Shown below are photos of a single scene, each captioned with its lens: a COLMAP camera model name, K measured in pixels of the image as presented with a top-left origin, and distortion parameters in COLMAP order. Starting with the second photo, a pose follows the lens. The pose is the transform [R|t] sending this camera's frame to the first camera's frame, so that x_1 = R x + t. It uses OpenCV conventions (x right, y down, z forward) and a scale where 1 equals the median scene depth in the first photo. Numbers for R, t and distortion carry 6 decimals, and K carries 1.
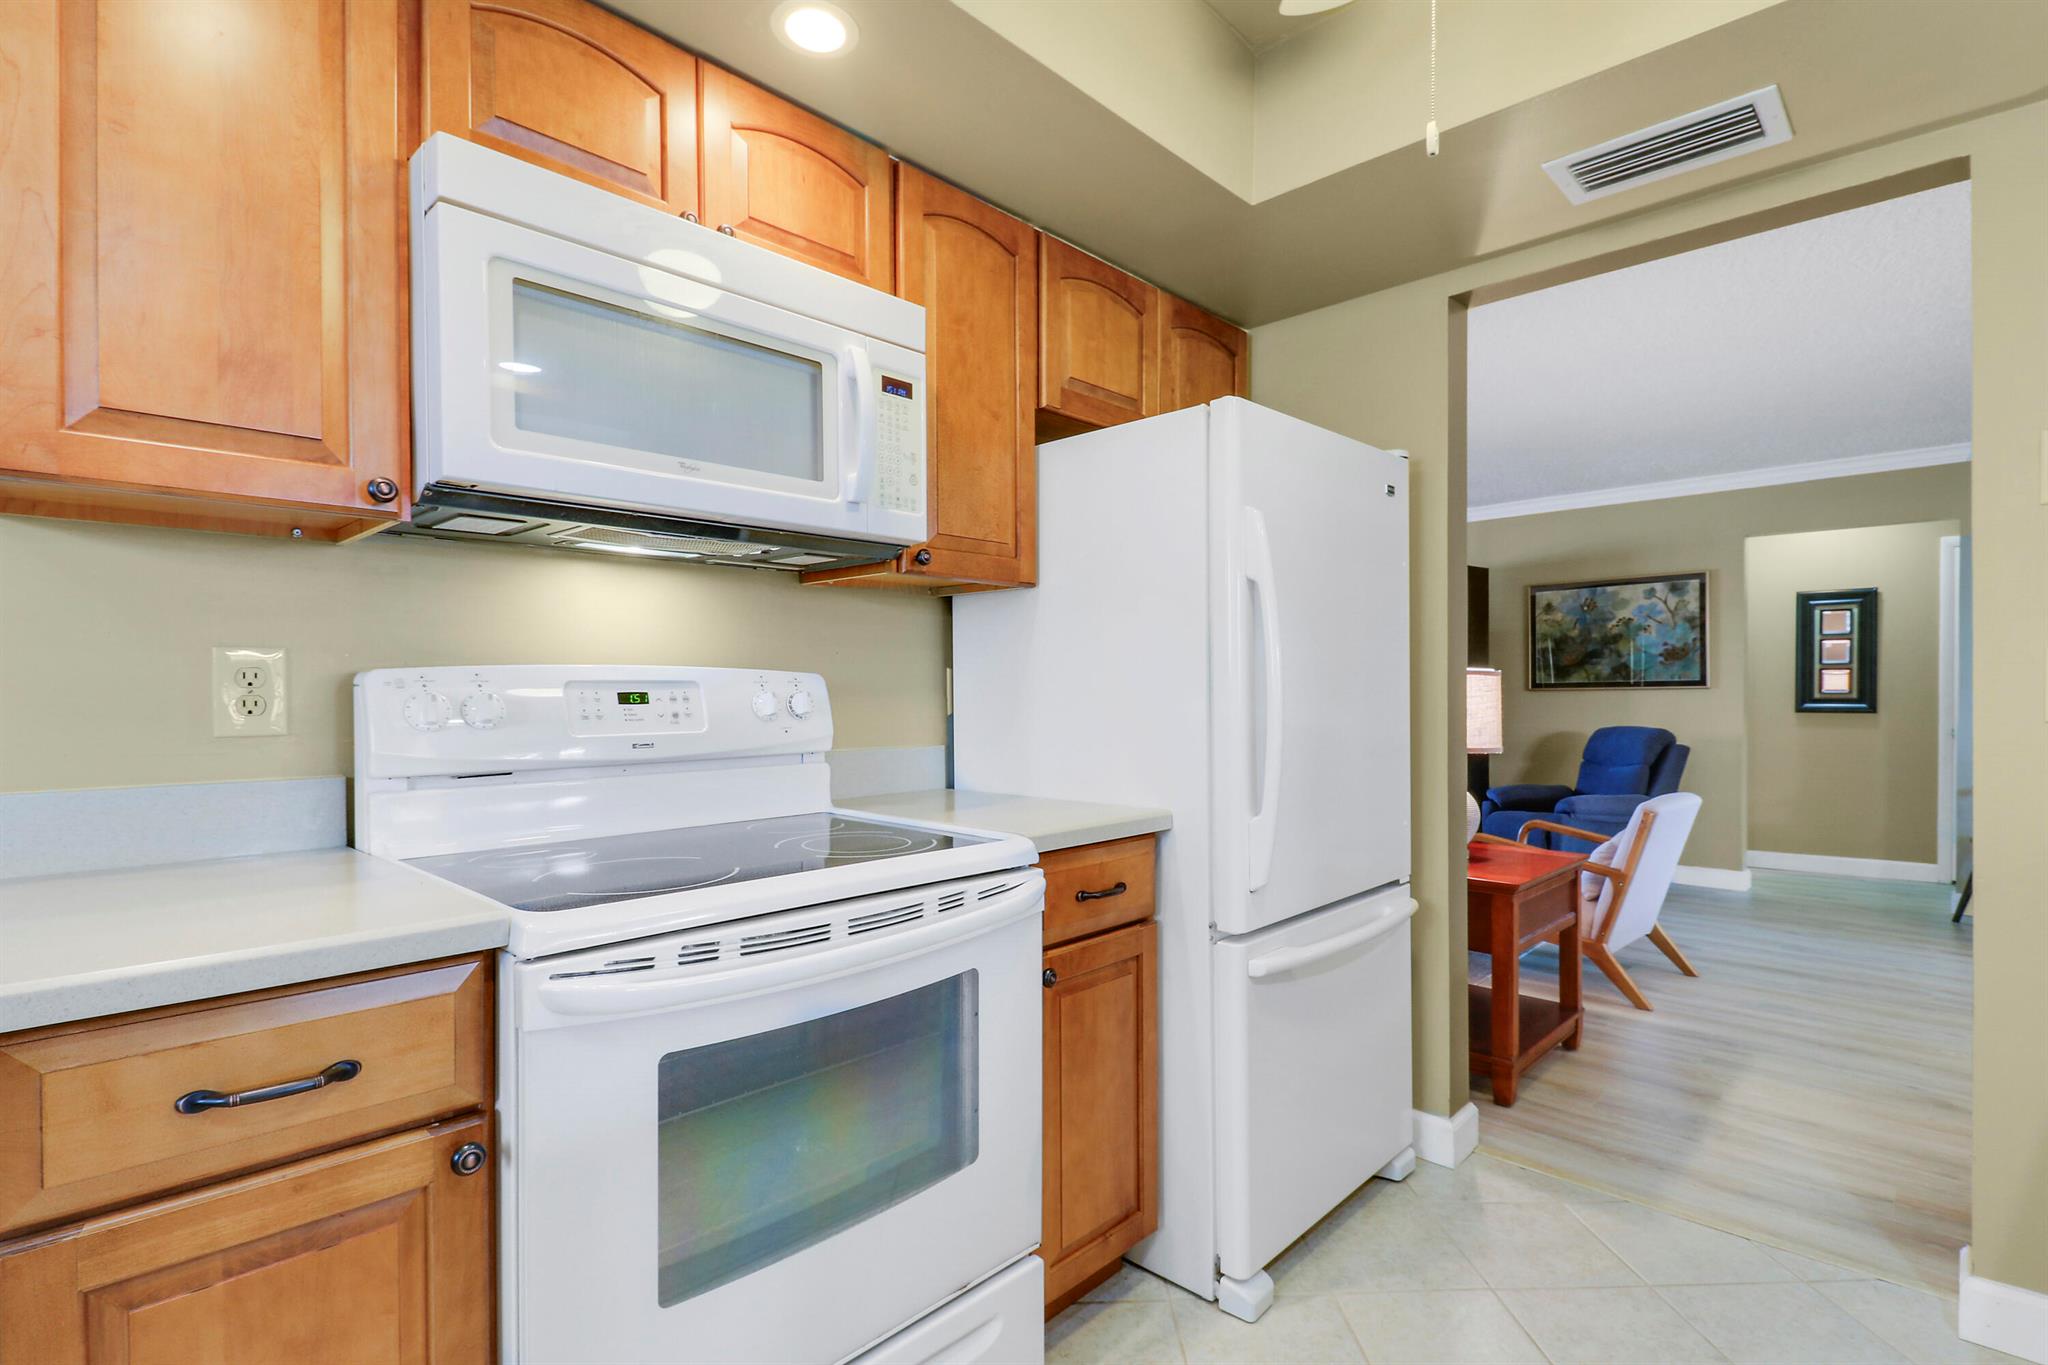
lens RADIAL K [[959.8, 0, 1040.5], [0, 959.8, 679.5], [0, 0, 1]] dist [-0.004038, -0.001482]
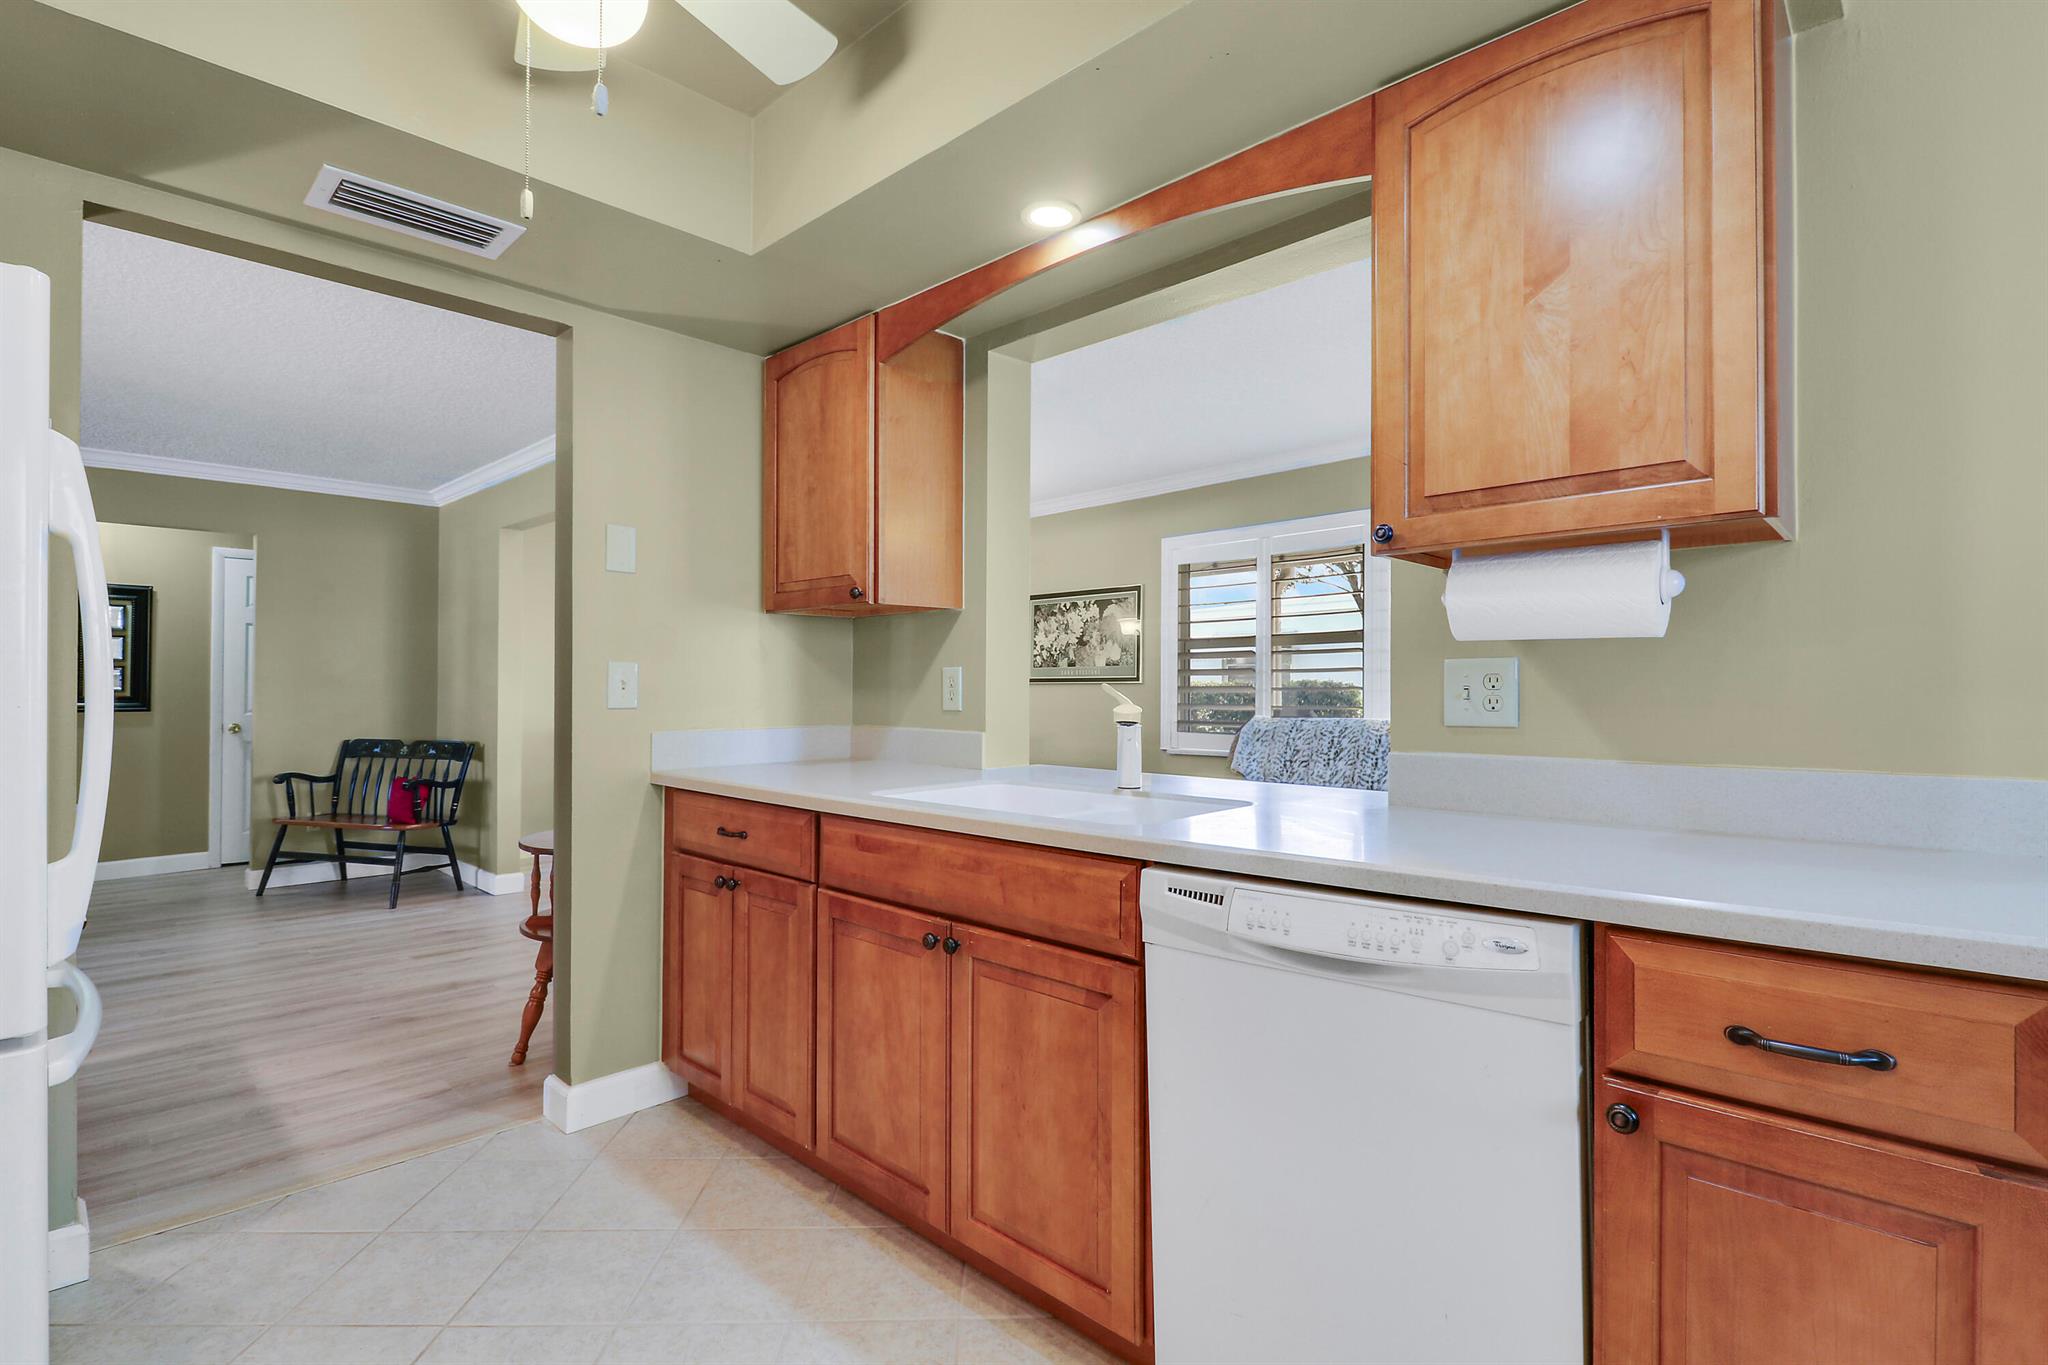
lens RADIAL K [[953.0, 0, 1024.0], [0, 953.0, 670.5], [0, 0, 1]] dist [-0.001890, -0.000926]
pose [[0.031406, 0.023275, 0.999236, -0.337453], [-0.015421, 0.999621, -0.022799, 0.002043], [-0.999388, -0.014693, 0.031754, 0.178403]]
